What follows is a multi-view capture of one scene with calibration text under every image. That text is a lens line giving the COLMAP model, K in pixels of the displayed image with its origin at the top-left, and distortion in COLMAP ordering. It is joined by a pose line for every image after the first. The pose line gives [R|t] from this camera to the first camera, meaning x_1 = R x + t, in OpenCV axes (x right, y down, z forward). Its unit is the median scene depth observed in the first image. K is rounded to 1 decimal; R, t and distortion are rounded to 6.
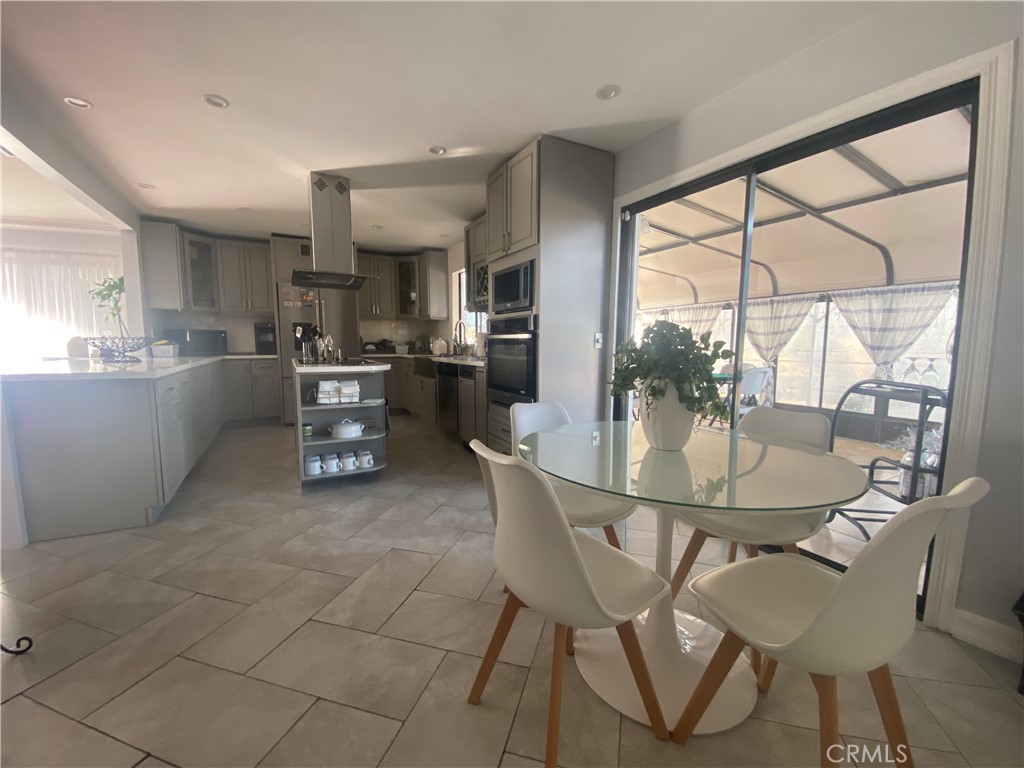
lens RADIAL K [[415.3, 0, 511.2], [0, 415.3, 386.1], [0, 0, 1]] dist [0.034748, -0.025154]
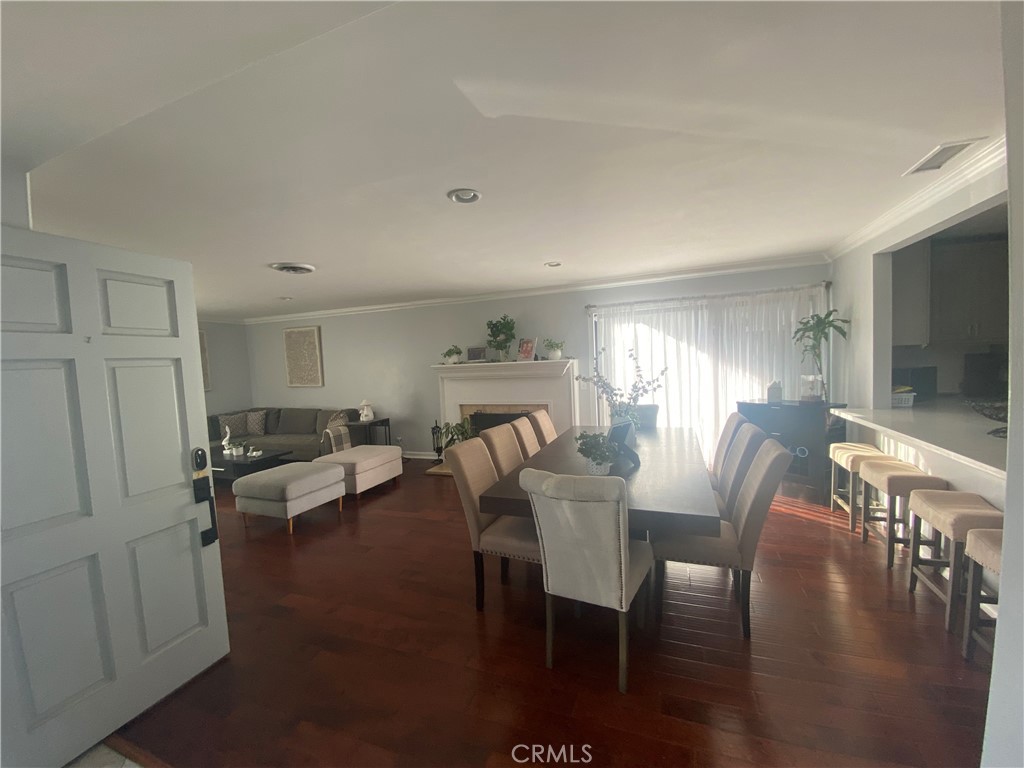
lens RADIAL K [[415.3, 0, 511.2], [0, 415.3, 386.1], [0, 0, 1]] dist [0.034748, -0.025154]
pose [[0.645891, 0.016054, -0.763261, -0.998944], [-0.033574, 0.999409, -0.007390, -0.115745], [0.762691, 0.030399, 0.646048, -0.065143]]
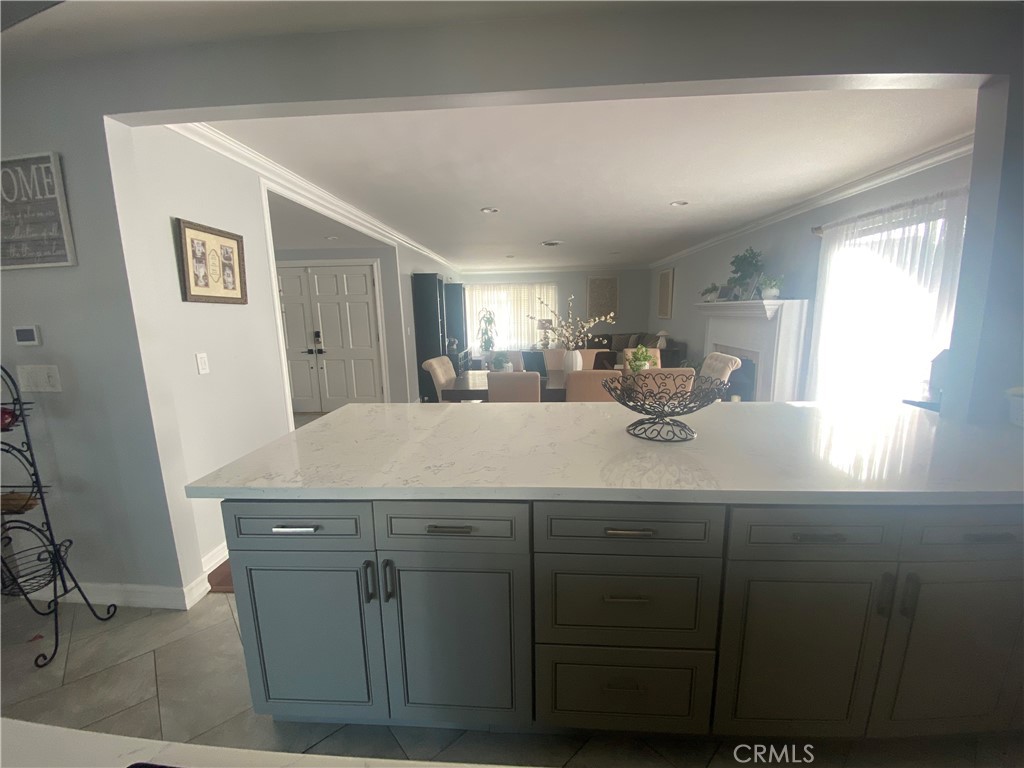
lens RADIAL K [[415.3, 0, 511.2], [0, 415.3, 386.1], [0, 0, 1]] dist [0.034748, -0.025154]
pose [[-0.525979, 0.158737, -0.835553, -0.467629], [-0.070511, 0.970907, 0.228838, -0.218823], [0.847570, 0.179280, -0.499484, 1.145624]]
